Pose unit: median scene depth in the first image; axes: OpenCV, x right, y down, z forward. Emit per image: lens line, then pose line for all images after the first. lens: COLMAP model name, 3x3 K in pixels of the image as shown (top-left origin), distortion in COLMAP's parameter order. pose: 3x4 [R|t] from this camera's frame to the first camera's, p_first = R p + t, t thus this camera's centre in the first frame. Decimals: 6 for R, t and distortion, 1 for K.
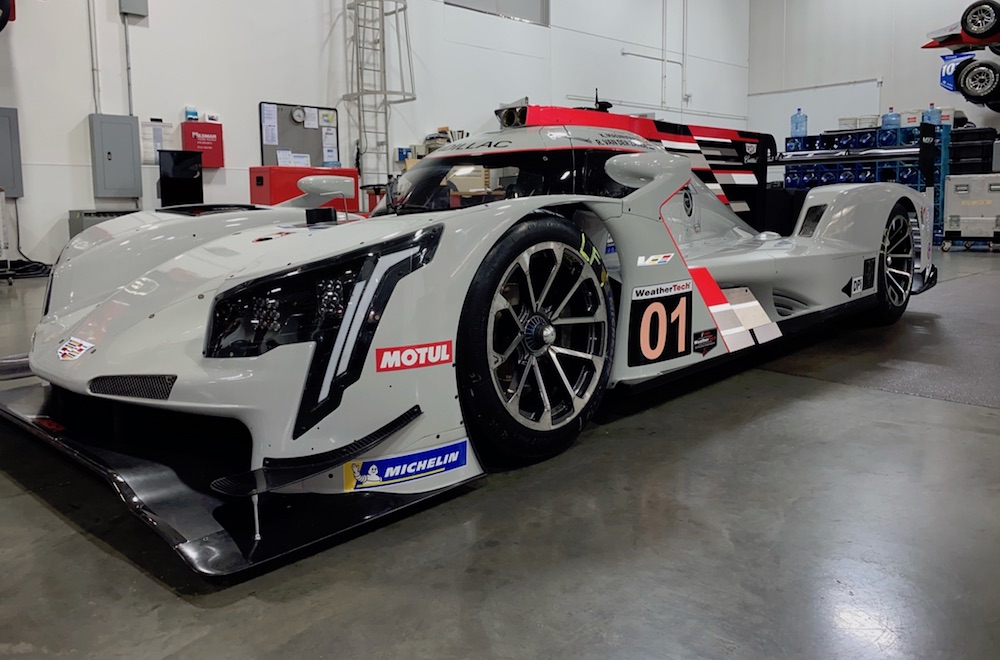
lens RADIAL K [[801.3, 0, 493.3], [0, 801.3, 292.8], [0, 0, 1]] dist [0.029884, -0.030235]
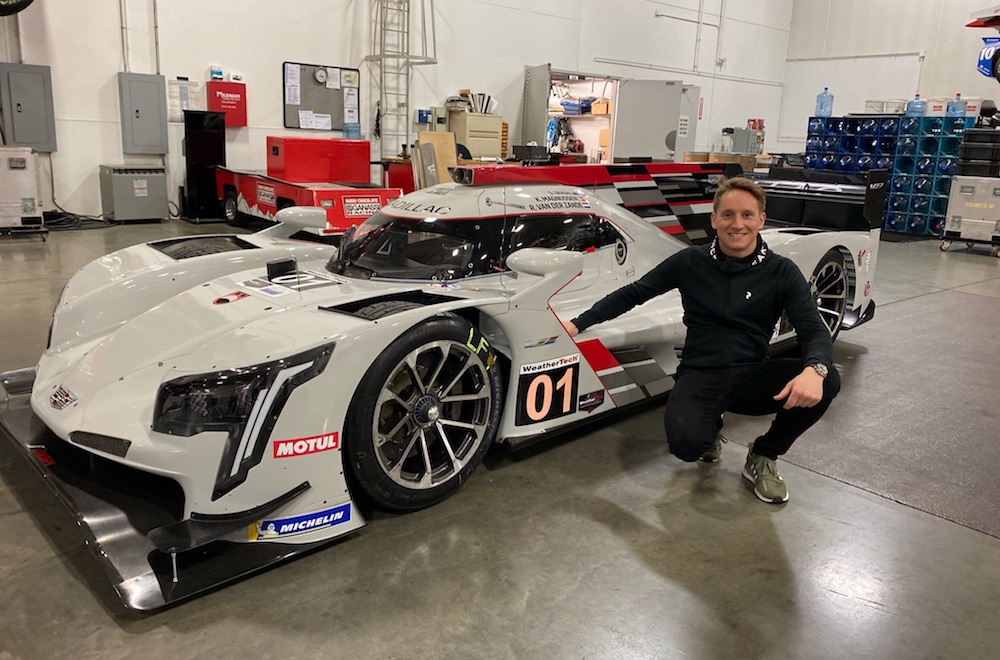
lens RADIAL K [[801.3, 0, 495.3], [0, 801.3, 325.0], [0, 0, 1]] dist [0.029884, -0.030235]
pose [[0.996949, 0.066689, -0.040567, 0.162309], [-0.061047, 0.989994, 0.127224, -0.194844], [0.048646, -0.124359, 0.991044, -0.170797]]
